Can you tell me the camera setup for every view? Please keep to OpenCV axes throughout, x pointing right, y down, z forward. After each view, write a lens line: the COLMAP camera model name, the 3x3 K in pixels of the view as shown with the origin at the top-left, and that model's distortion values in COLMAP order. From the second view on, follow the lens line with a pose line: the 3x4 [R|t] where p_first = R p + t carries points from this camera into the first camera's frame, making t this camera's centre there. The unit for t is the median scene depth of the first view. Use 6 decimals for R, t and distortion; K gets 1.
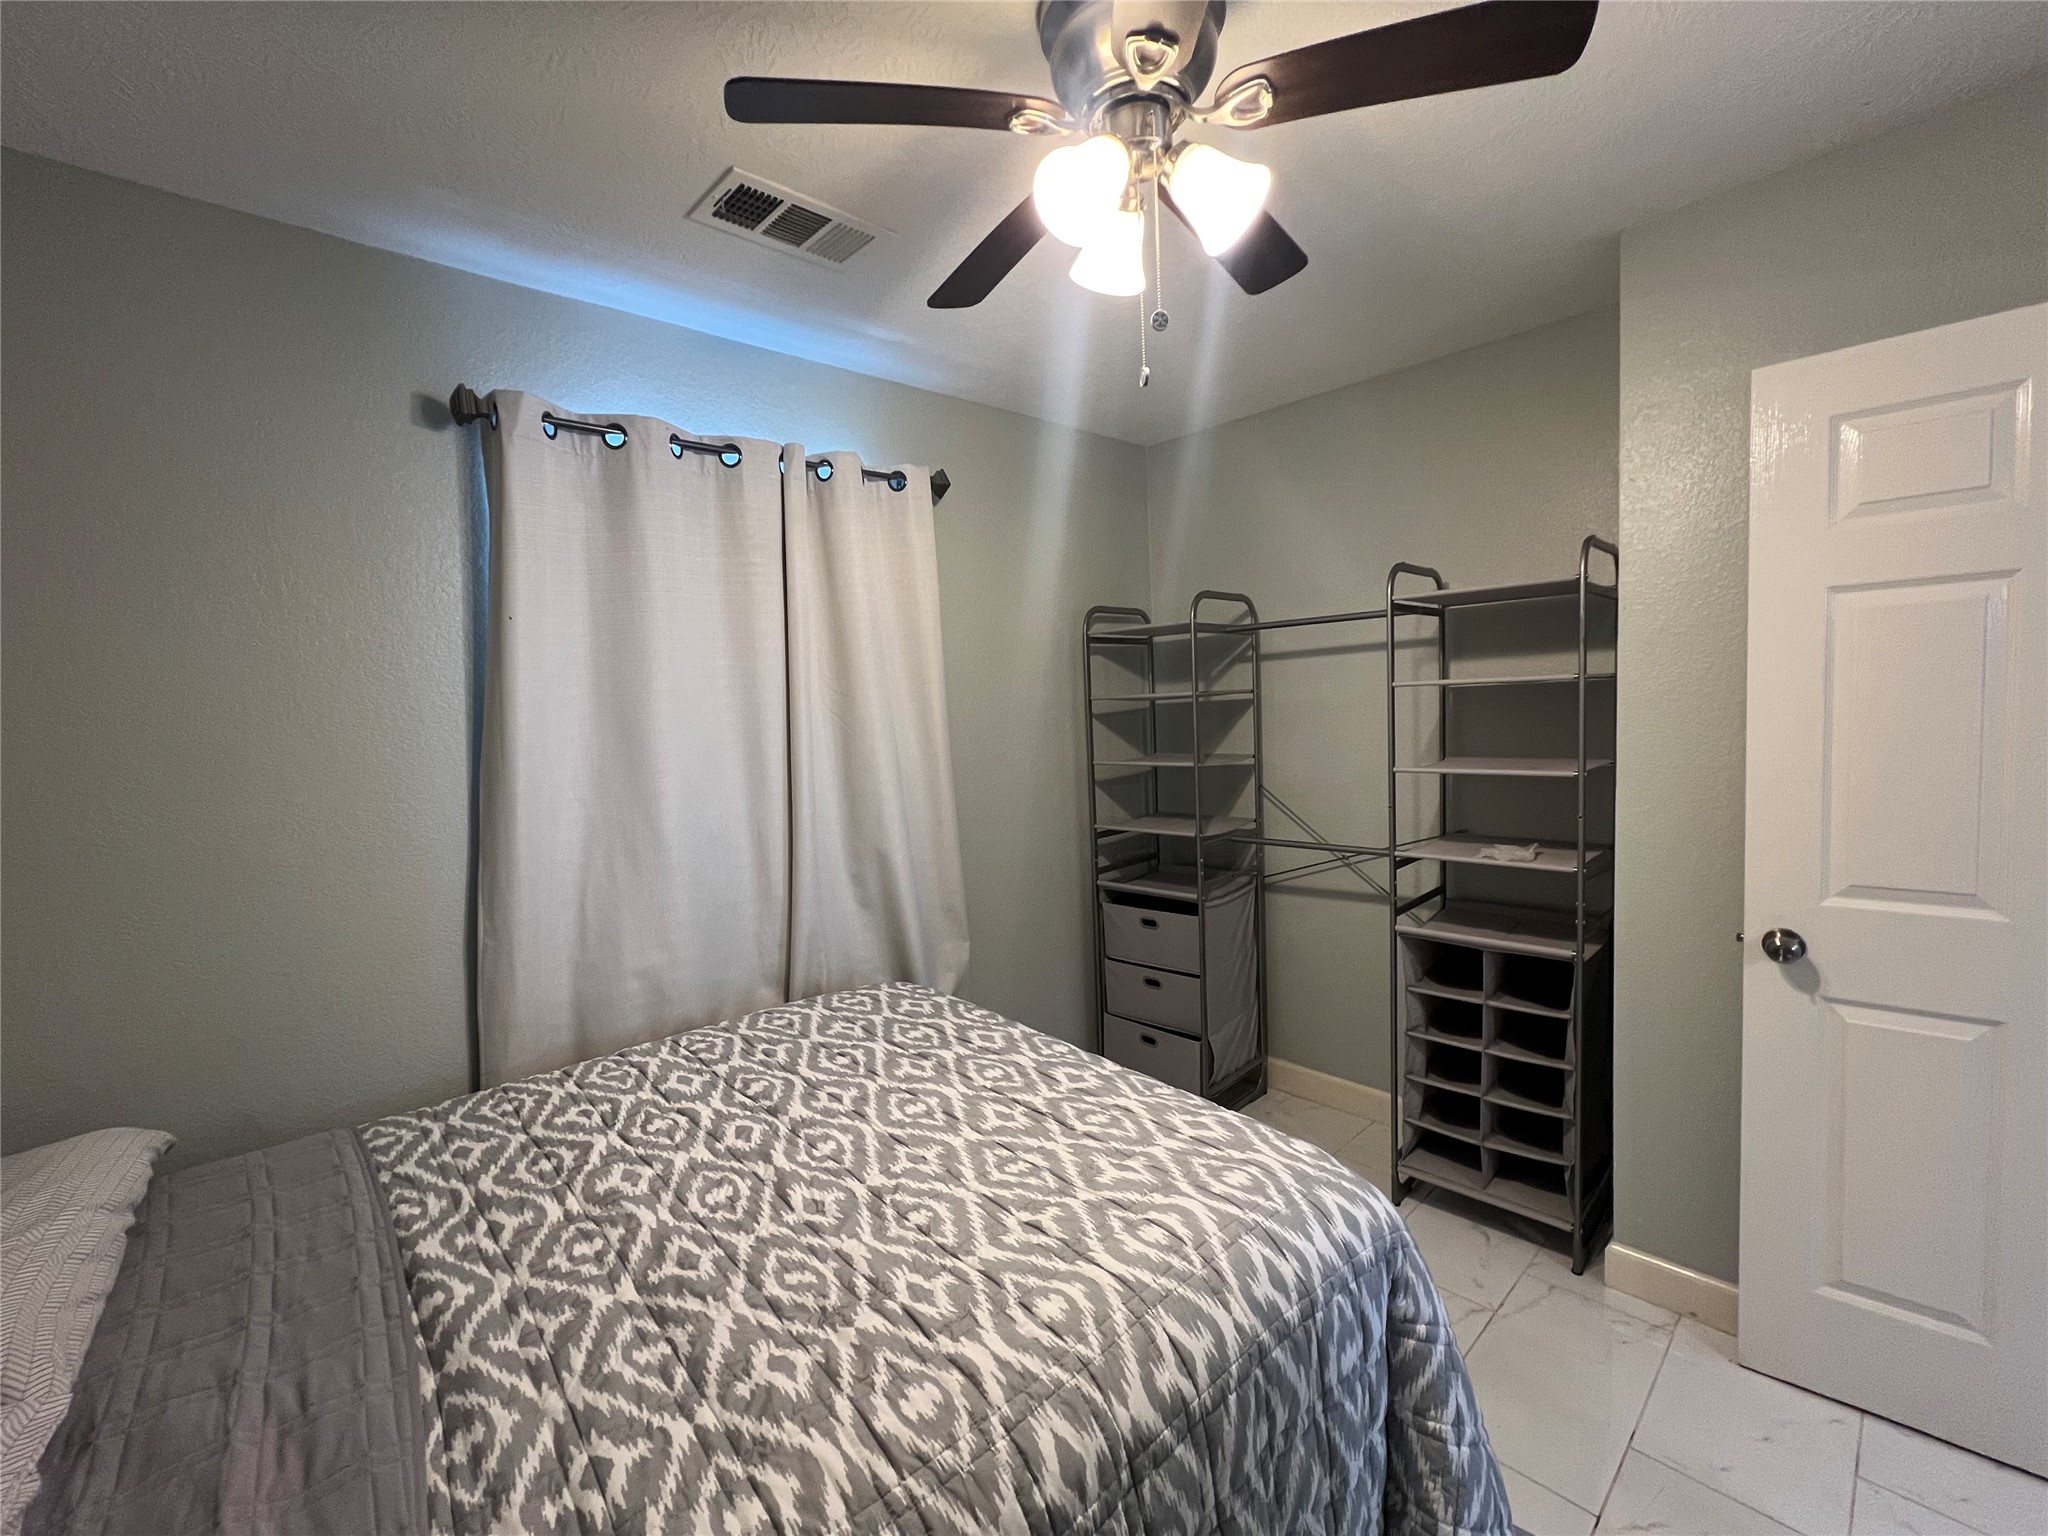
lens RADIAL K [[867.2, 0, 1024.0], [0, 867.2, 768.0], [0, 0, 1]] dist [-0.002471, 0.000040]
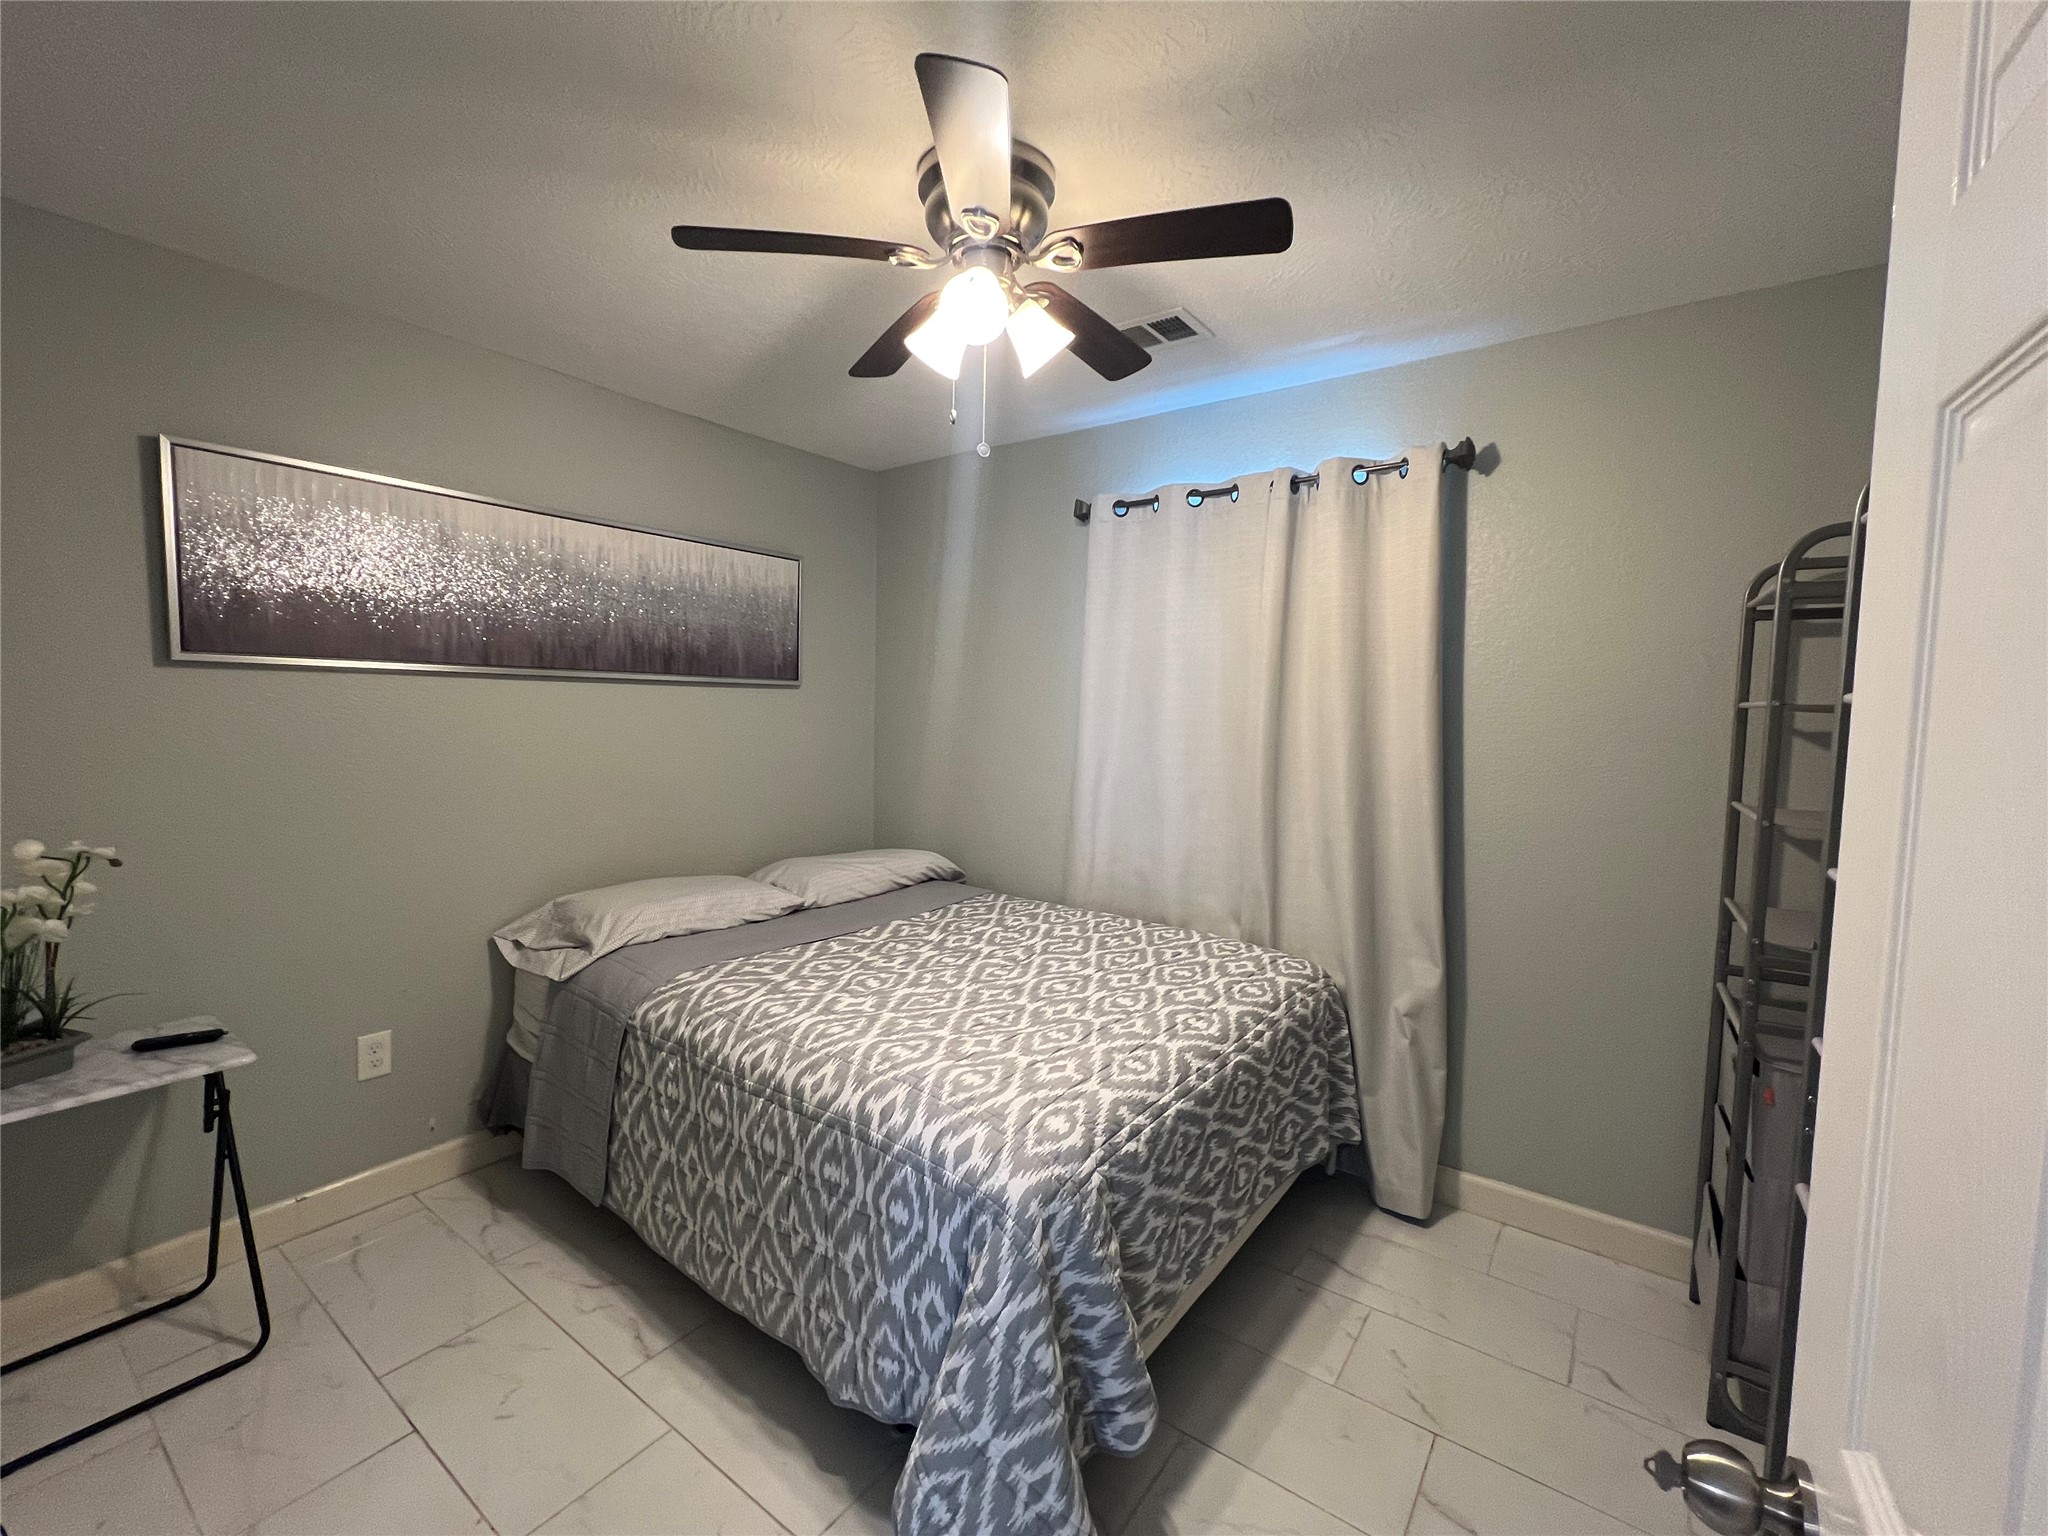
lens RADIAL K [[867.2, 0, 1024.0], [0, 867.2, 768.0], [0, 0, 1]] dist [-0.002471, 0.000040]
pose [[0.182043, 0.118512, -0.976122, 1.597231], [-0.098938, 0.989880, 0.101731, -0.116355], [0.978300, 0.078056, 0.191926, 0.894780]]
